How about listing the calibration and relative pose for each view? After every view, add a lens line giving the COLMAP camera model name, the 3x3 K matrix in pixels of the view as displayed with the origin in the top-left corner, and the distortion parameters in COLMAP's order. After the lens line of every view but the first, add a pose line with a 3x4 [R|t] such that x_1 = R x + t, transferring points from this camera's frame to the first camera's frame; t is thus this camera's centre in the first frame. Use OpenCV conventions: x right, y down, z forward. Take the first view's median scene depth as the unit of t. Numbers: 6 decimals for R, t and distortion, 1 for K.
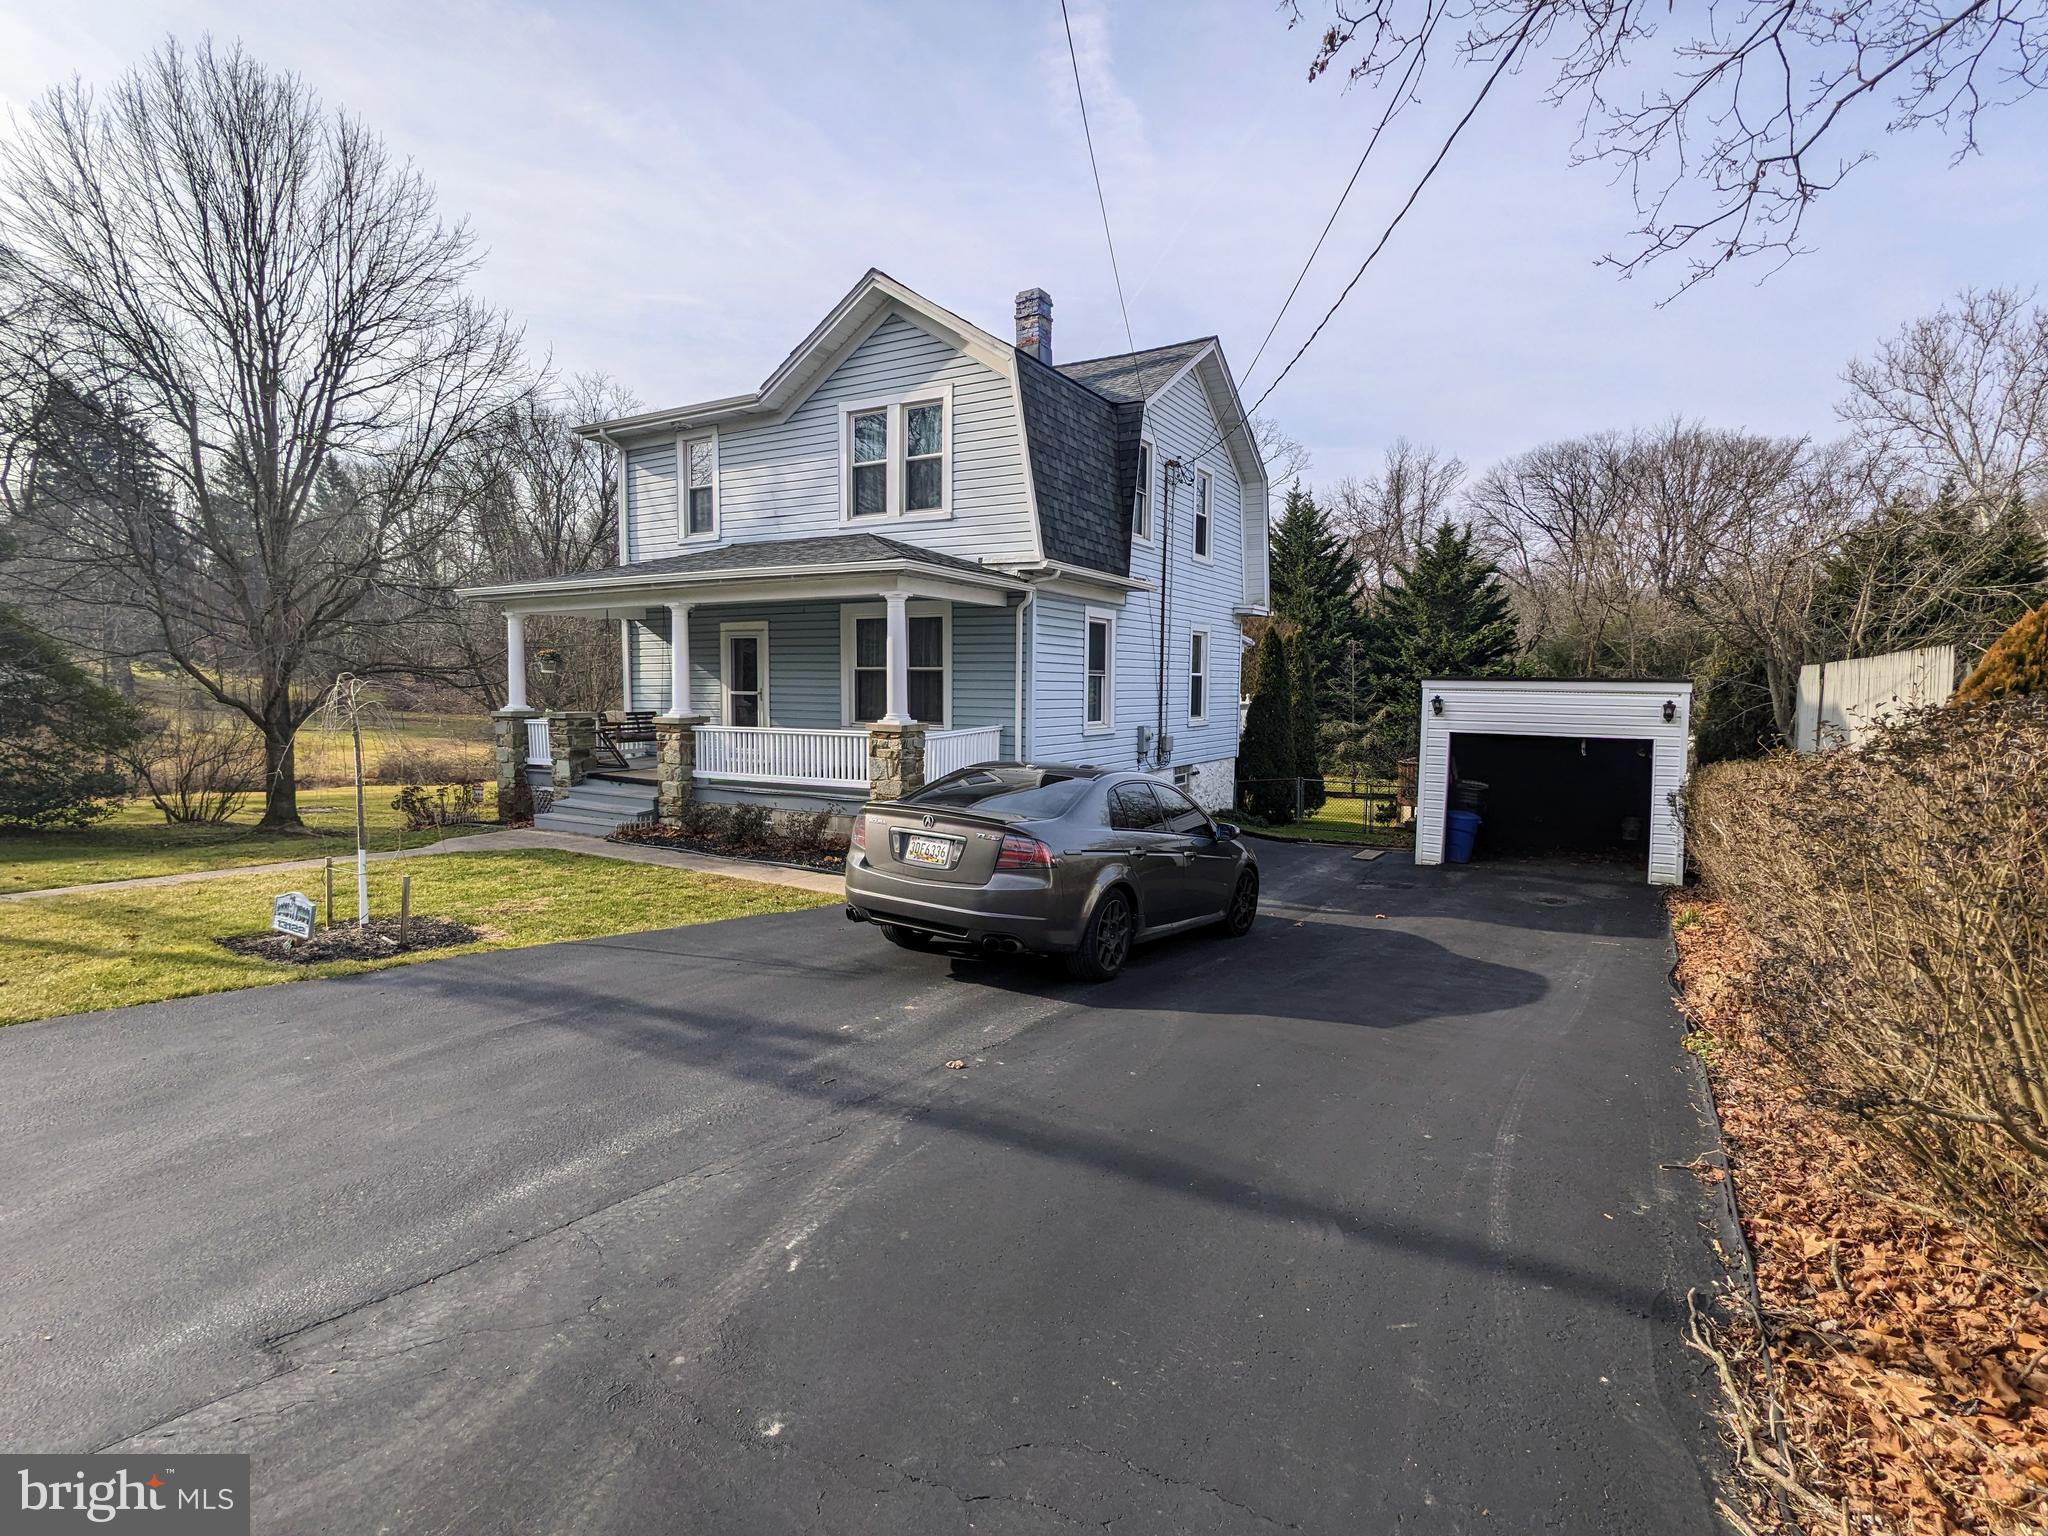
lens RADIAL K [[989.1, 0, 1035.3], [0, 989.1, 764.0], [0, 0, 1]] dist [-0.002492, 0.003448]
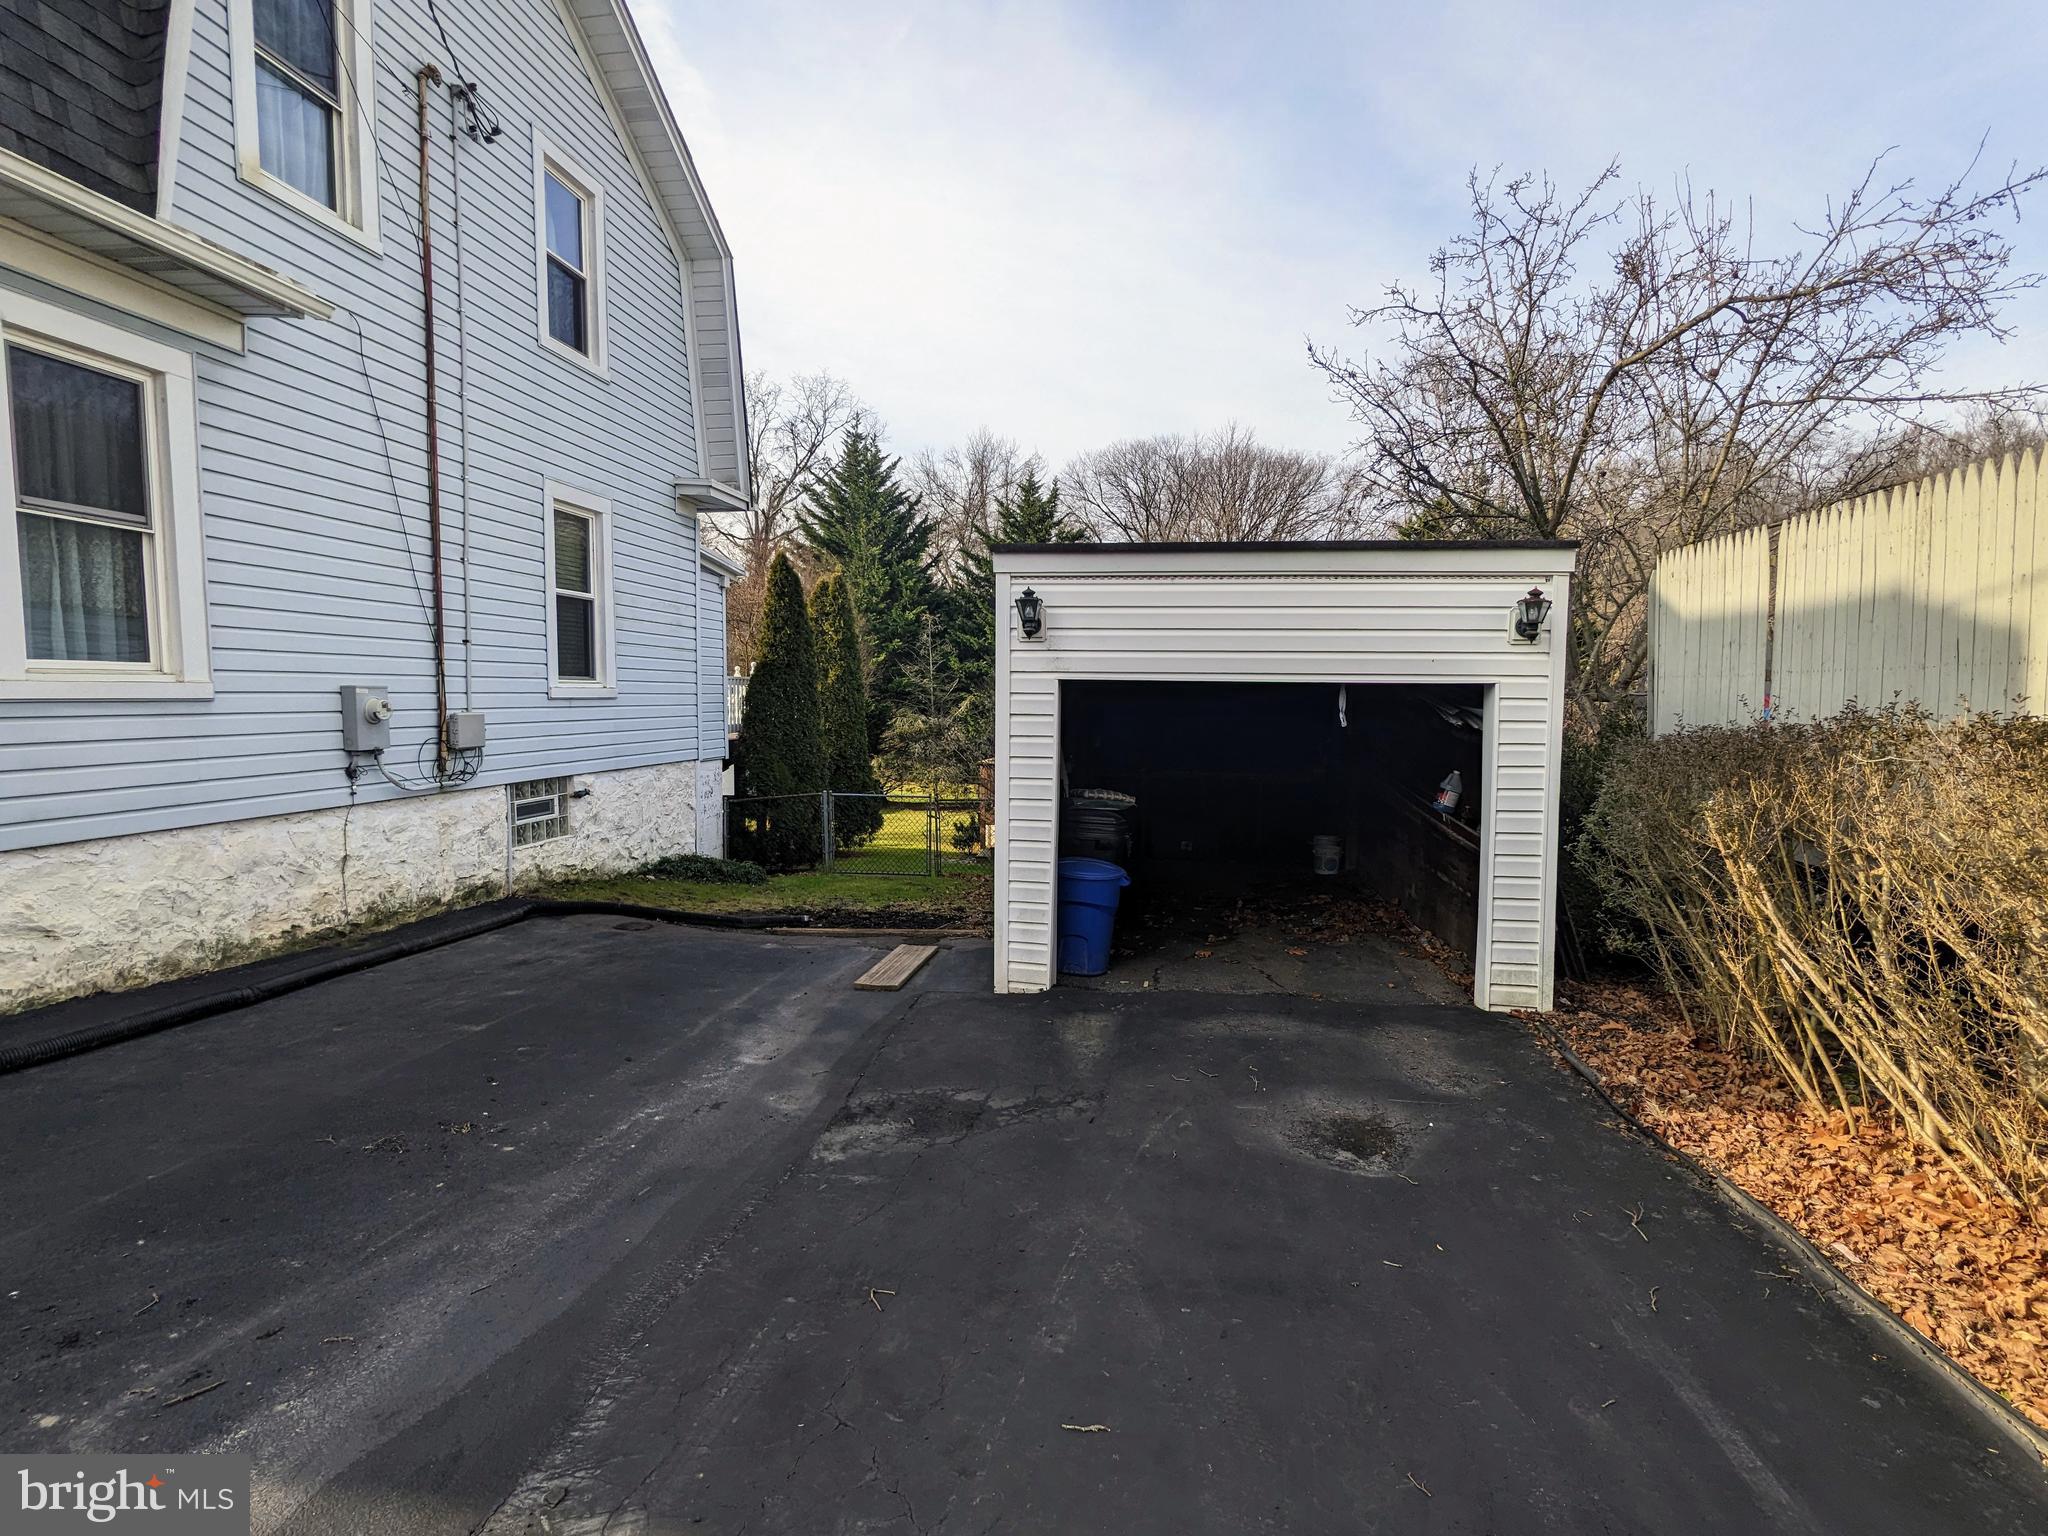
lens RADIAL K [[989.1, 0, 1022.5], [0, 989.1, 769.2], [0, 0, 1]] dist [-0.002492, 0.003448]
pose [[0.928523, -0.032148, 0.369881, 0.213306], [0.033610, 0.999432, 0.002492, 0.003828], [-0.369751, 0.010117, 0.929076, 0.528798]]
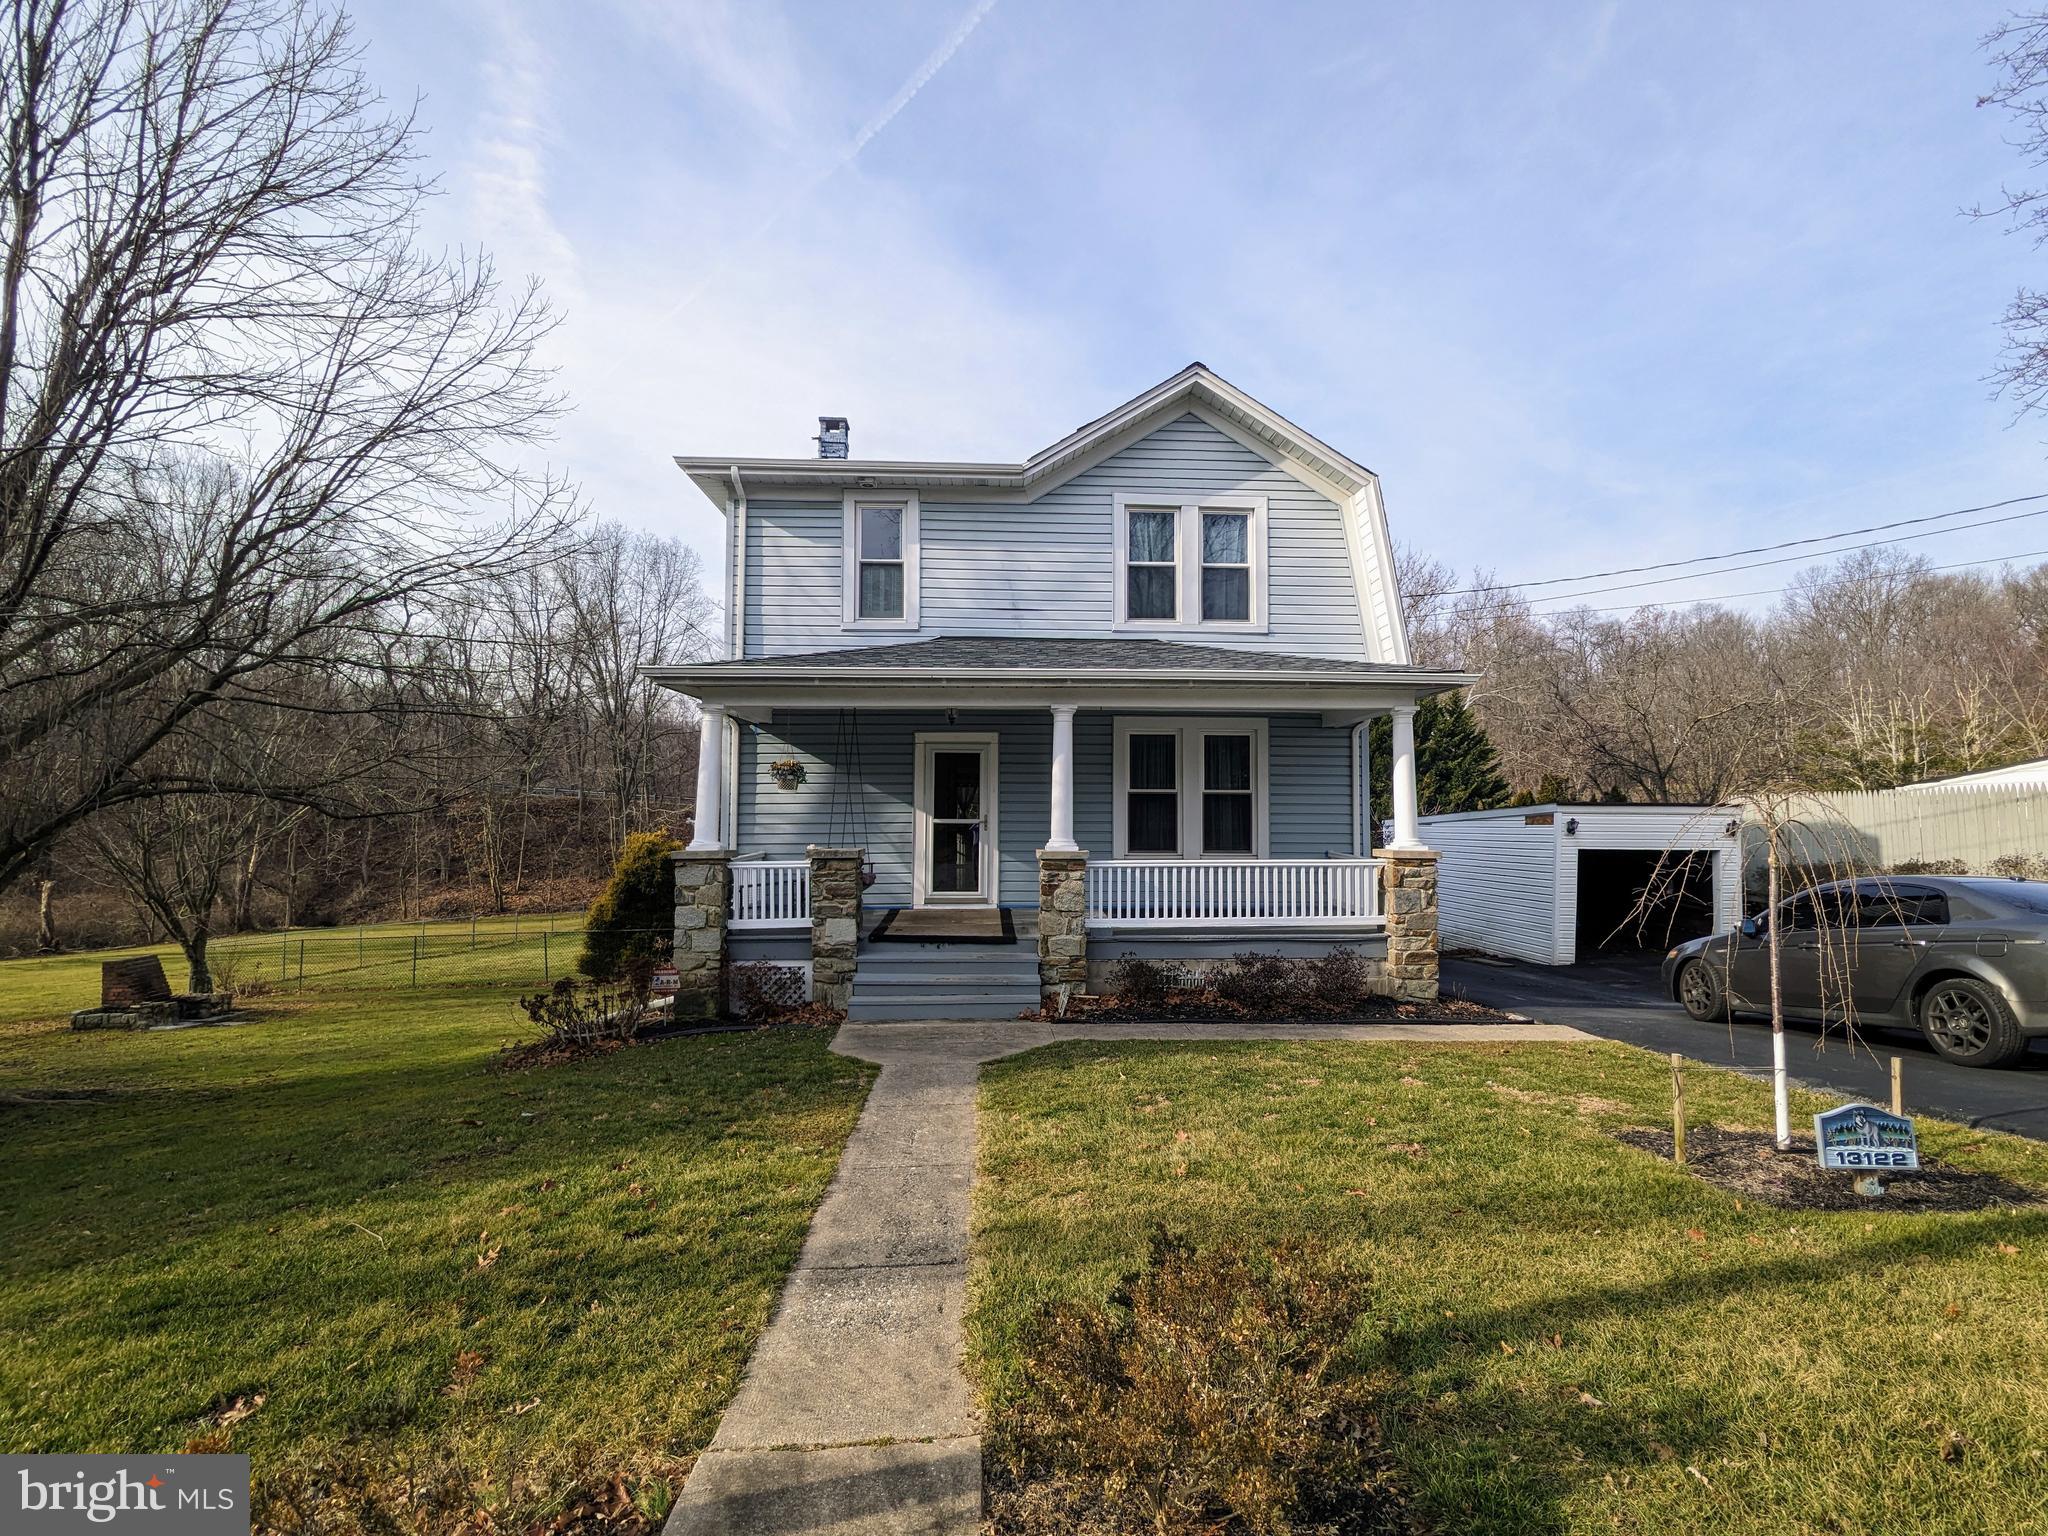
lens RADIAL K [[989.1, 0, 1032.2], [0, 989.1, 761.9], [0, 0, 1]] dist [-0.002492, 0.003448]
pose [[0.842570, 0.026361, 0.537941, -0.663051], [0.049195, 0.990859, -0.125610, -0.016862], [-0.536335, 0.132299, 0.833572, 0.301432]]
